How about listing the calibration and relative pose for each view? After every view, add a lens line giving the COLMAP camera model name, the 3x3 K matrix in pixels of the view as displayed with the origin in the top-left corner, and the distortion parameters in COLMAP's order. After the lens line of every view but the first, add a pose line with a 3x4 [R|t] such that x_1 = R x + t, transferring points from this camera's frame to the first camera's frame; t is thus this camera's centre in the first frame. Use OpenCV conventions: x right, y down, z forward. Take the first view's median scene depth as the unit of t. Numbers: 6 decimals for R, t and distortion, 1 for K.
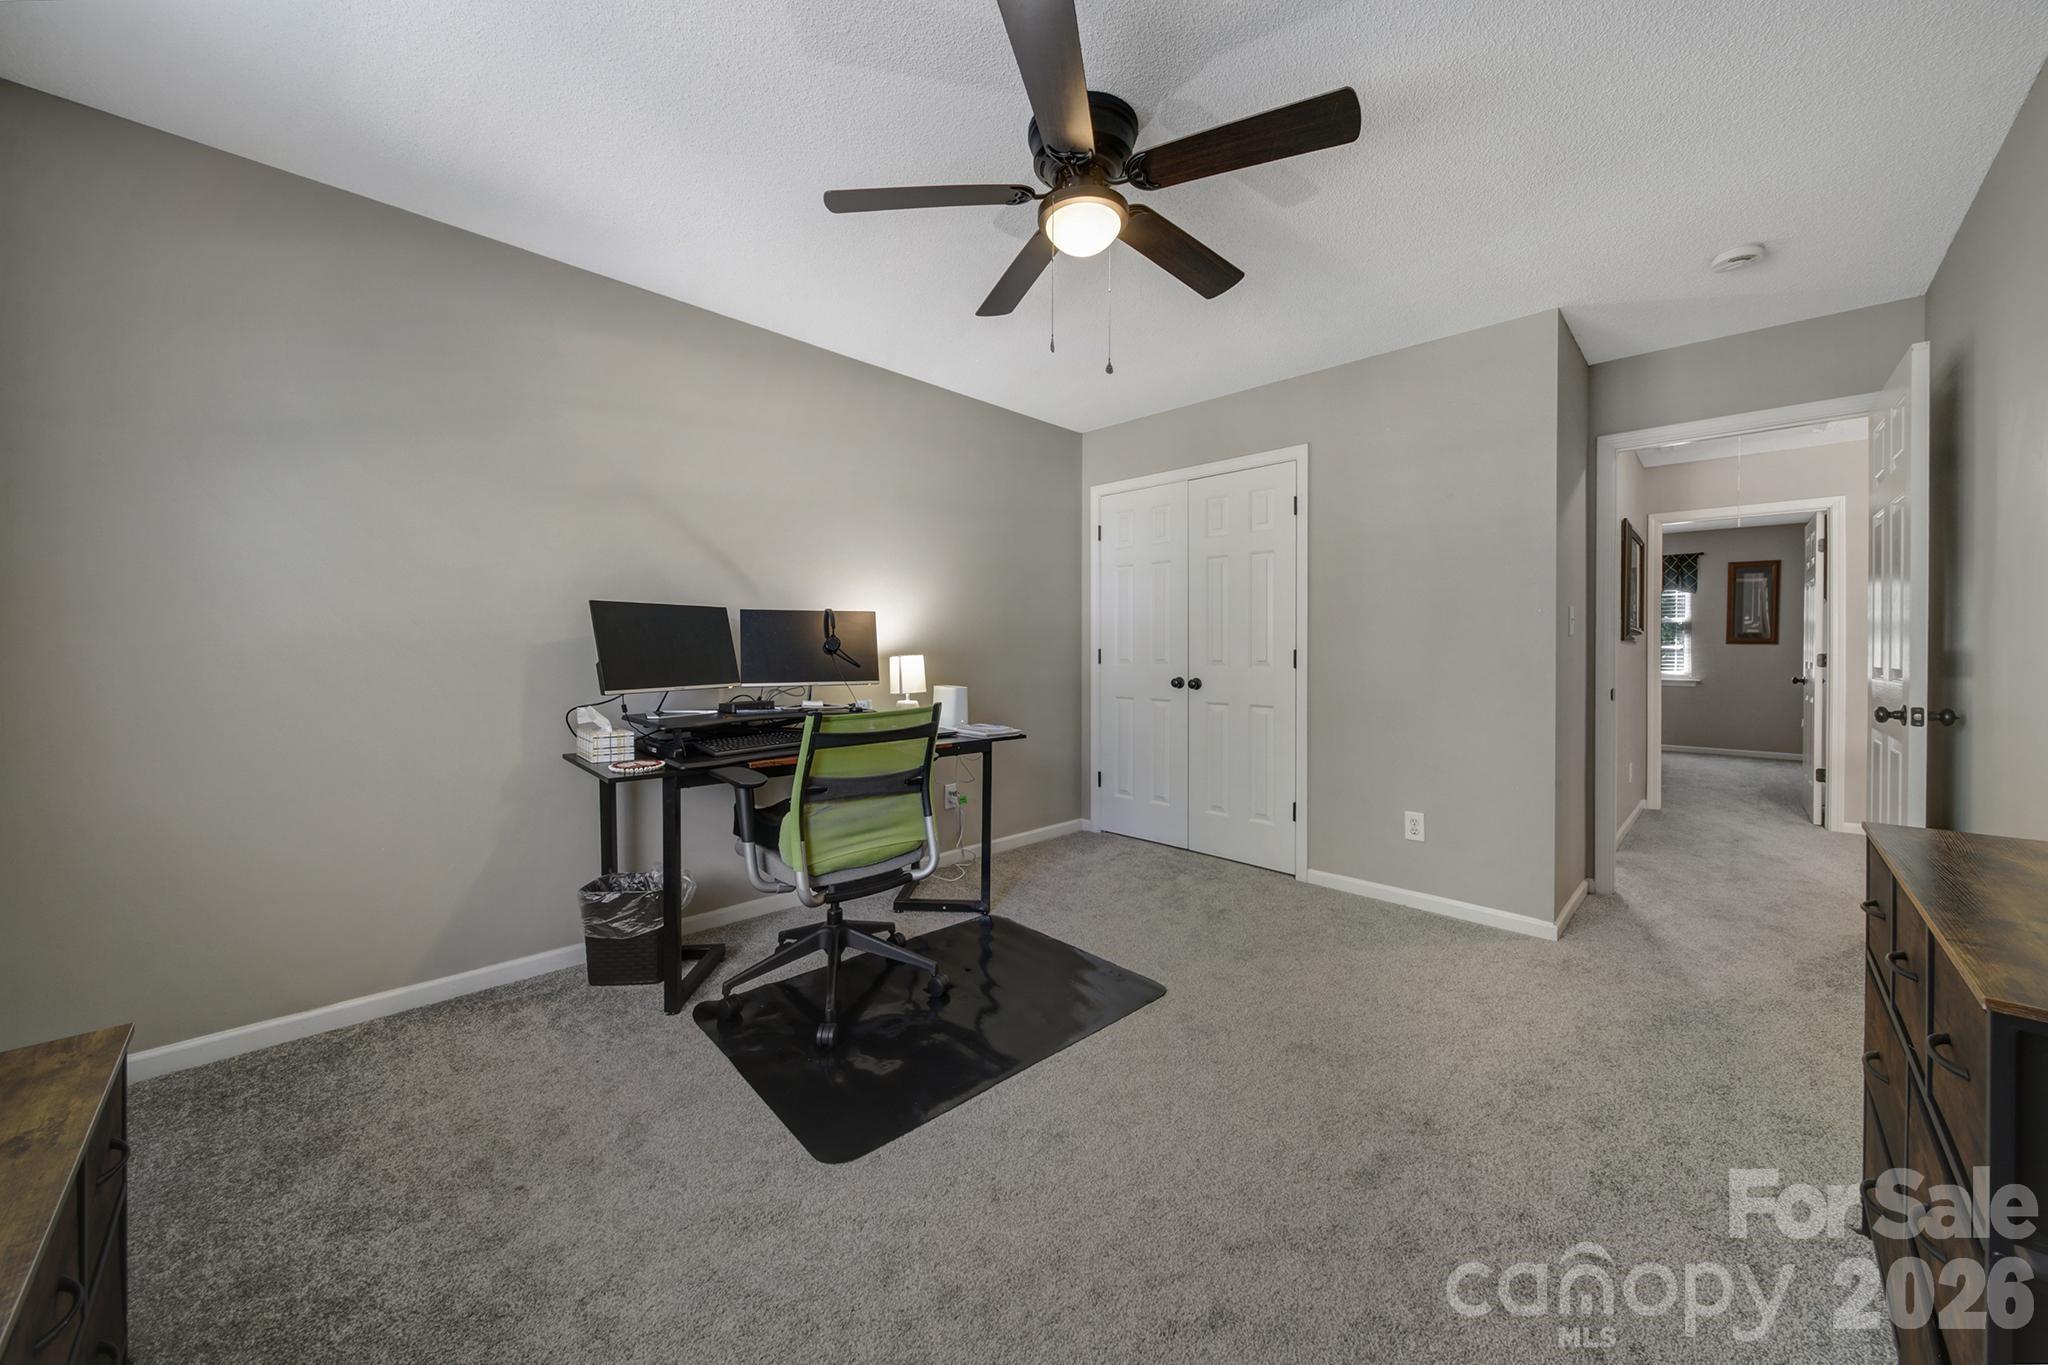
lens RADIAL K [[722.3, 0, 1022.5], [0, 722.3, 645.8], [0, 0, 1]] dist [-0.000575, -0.000025]
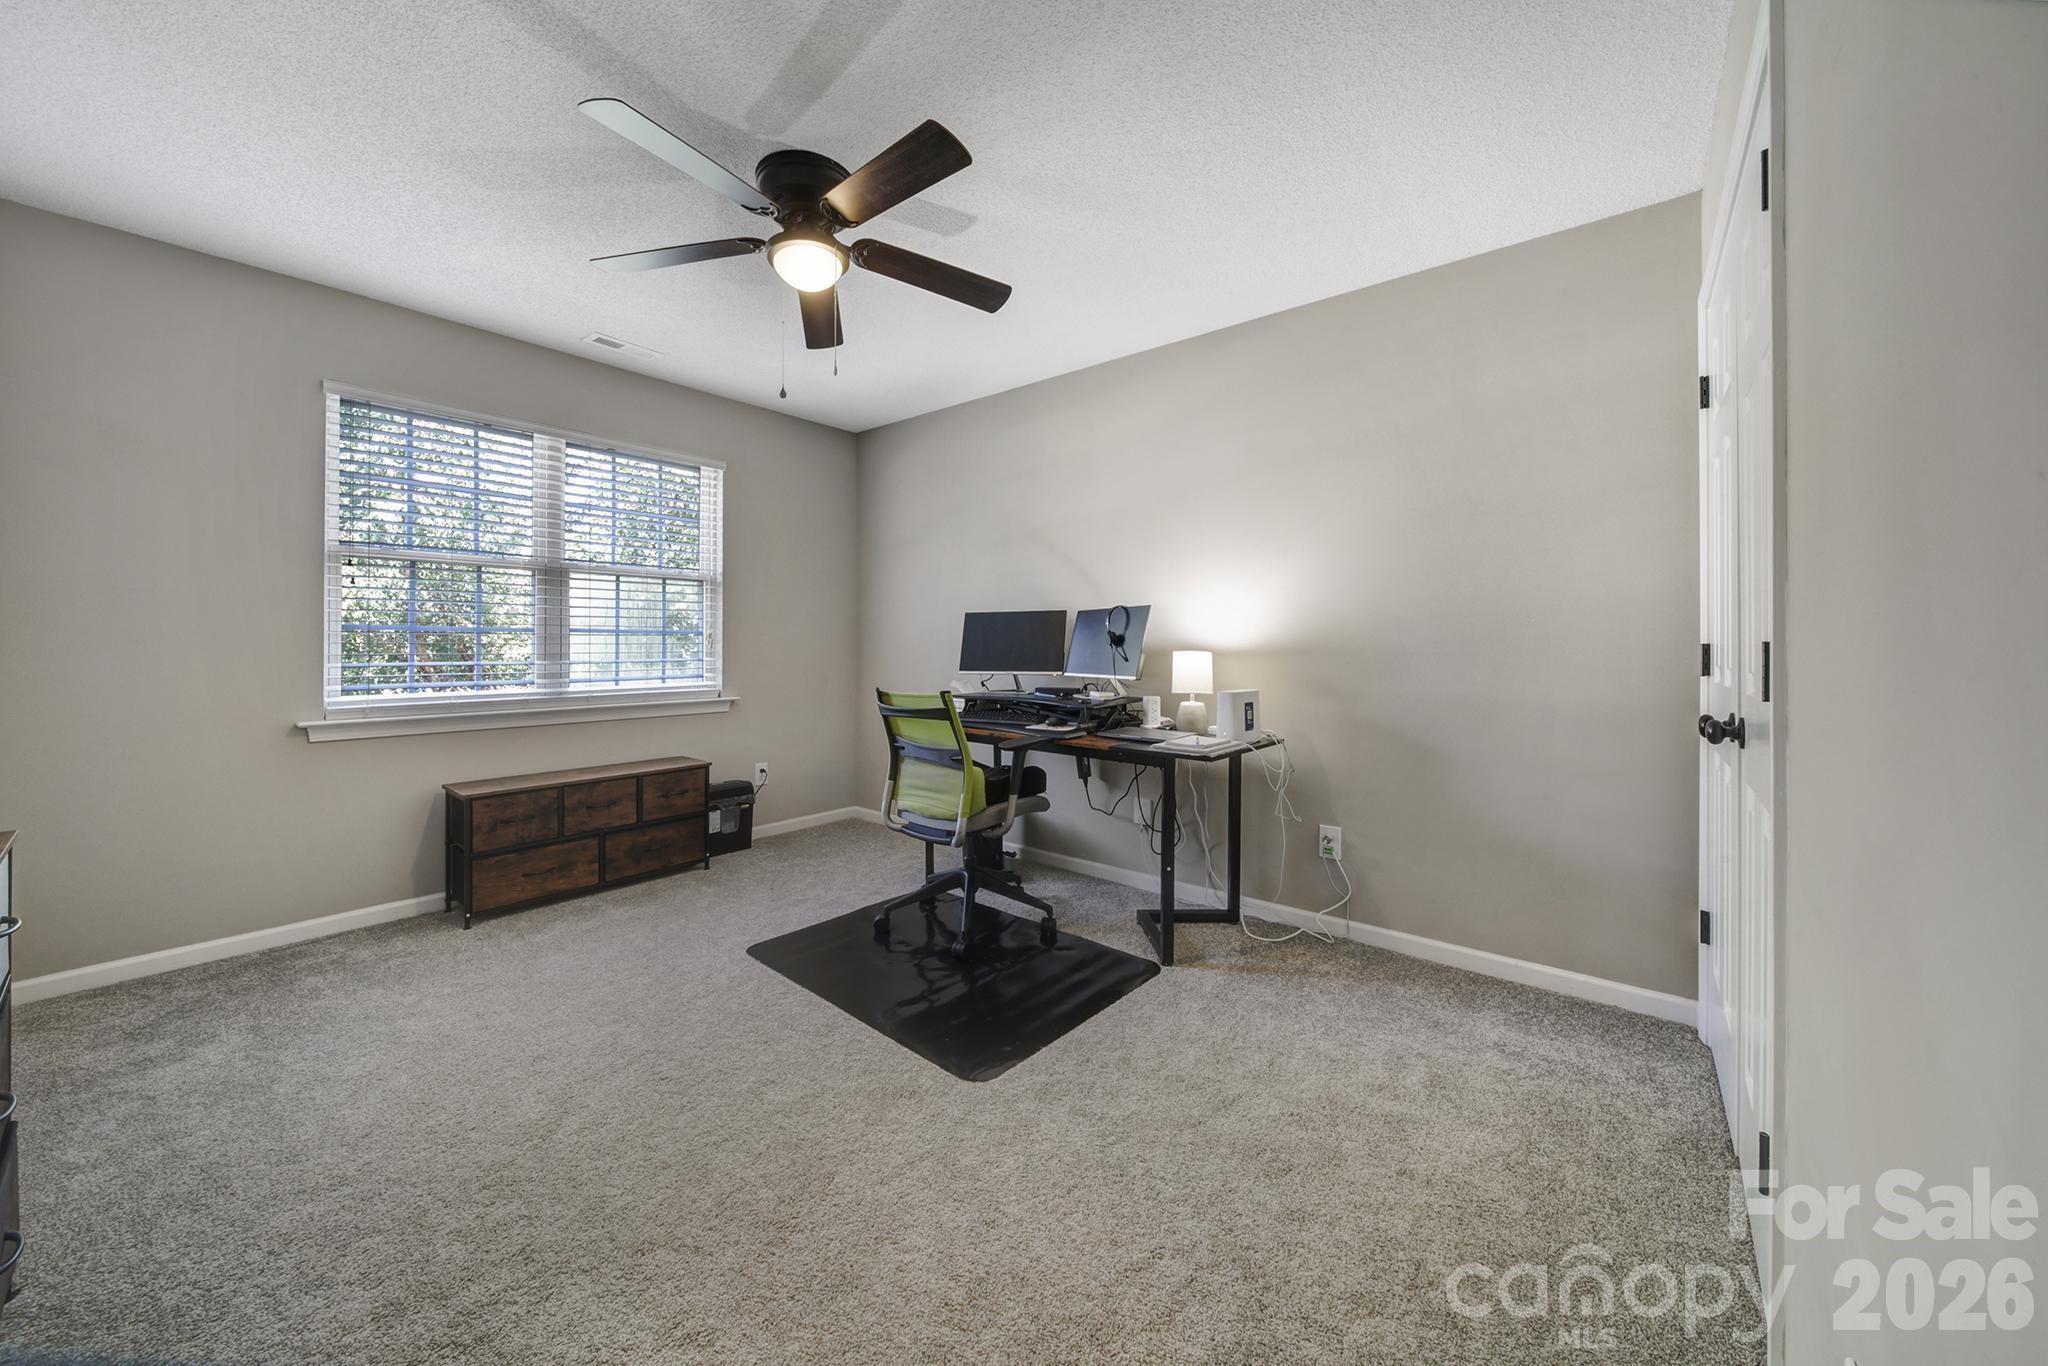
lens RADIAL K [[722.3, 0, 1022.5], [0, 722.3, 646.3], [0, 0, 1]] dist [-0.000575, -0.000025]
pose [[0.083200, 0.002959, -0.996528, 0.794411], [0.000473, 0.999995, 0.003009, 0.005696], [0.996533, -0.000722, 0.083198, 0.809992]]
